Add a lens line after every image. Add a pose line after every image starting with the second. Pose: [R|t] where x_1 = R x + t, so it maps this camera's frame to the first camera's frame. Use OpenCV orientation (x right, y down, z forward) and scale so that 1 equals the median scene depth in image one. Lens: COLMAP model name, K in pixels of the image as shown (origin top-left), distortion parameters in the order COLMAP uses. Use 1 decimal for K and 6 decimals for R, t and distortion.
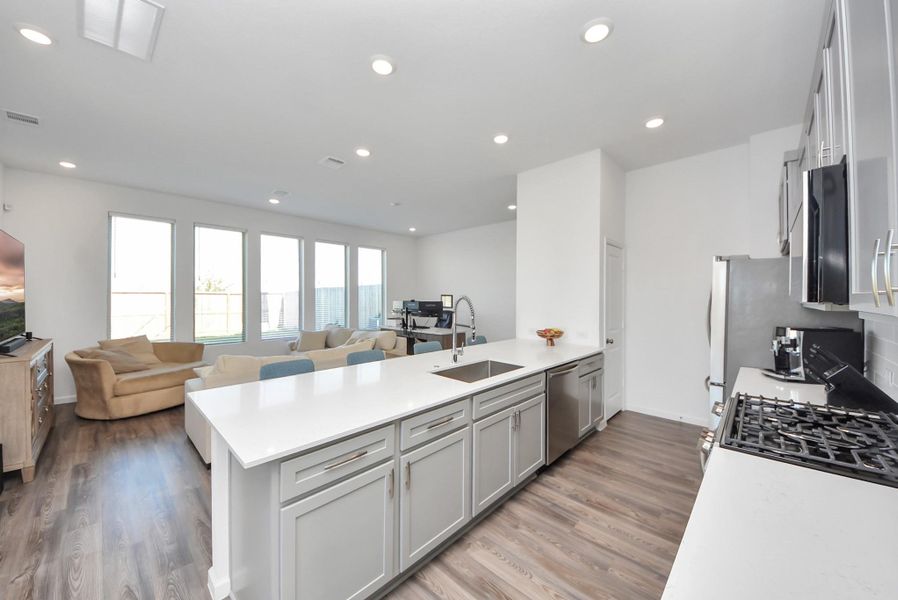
lens RADIAL K [[311.8, 0, 447.7], [0, 311.8, 296.8], [0, 0, 1]] dist [-0.024606, -0.001043]
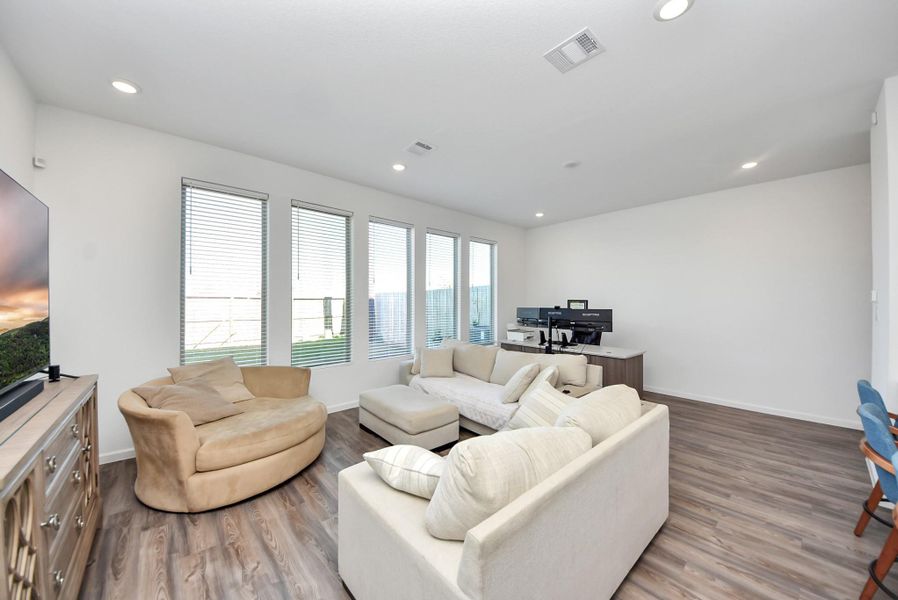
lens RADIAL K [[309.0, 0, 454.2], [0, 309.0, 302.6], [0, 0, 1]] dist [-0.027743, -0.000555]
pose [[0.995747, 0.004721, -0.092012, -0.535279], [-0.004354, 0.999982, 0.004190, -0.003414], [0.092030, -0.003772, 0.995749, 0.450270]]
